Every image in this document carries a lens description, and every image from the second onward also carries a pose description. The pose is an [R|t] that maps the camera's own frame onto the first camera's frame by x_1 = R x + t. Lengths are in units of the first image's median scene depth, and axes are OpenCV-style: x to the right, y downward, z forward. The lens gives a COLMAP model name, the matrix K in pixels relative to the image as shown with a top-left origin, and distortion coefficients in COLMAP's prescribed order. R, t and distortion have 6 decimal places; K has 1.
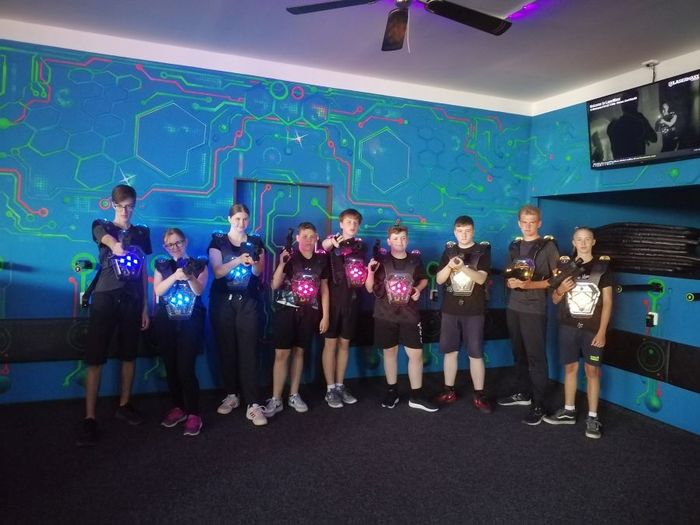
lens RADIAL K [[522.7, 0, 350.0], [0, 522.7, 262.5], [0, 0, 1]] dist [-0.001270, 0.001260]
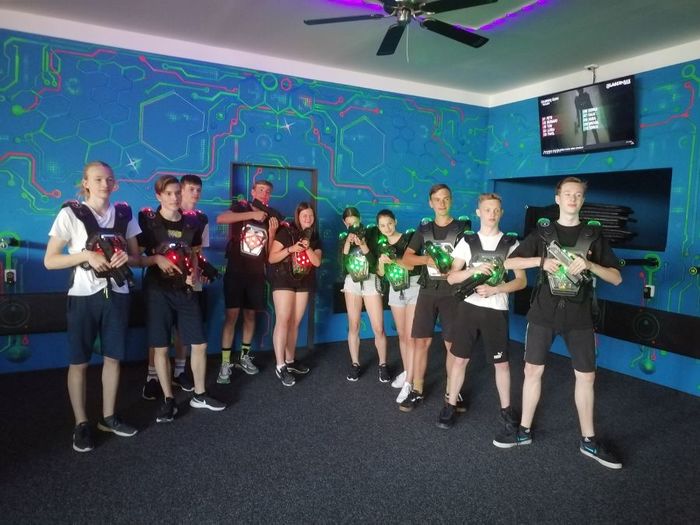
lens RADIAL K [[518.9, 0, 350.0], [0, 518.9, 262.5], [0, 0, 1]] dist [-0.007839, 0.003619]
pose [[0.994587, -0.014726, 0.102860, -0.087278], [0.010834, 0.999208, 0.038293, 0.009414], [-0.103342, -0.036972, 0.993958, -0.113735]]
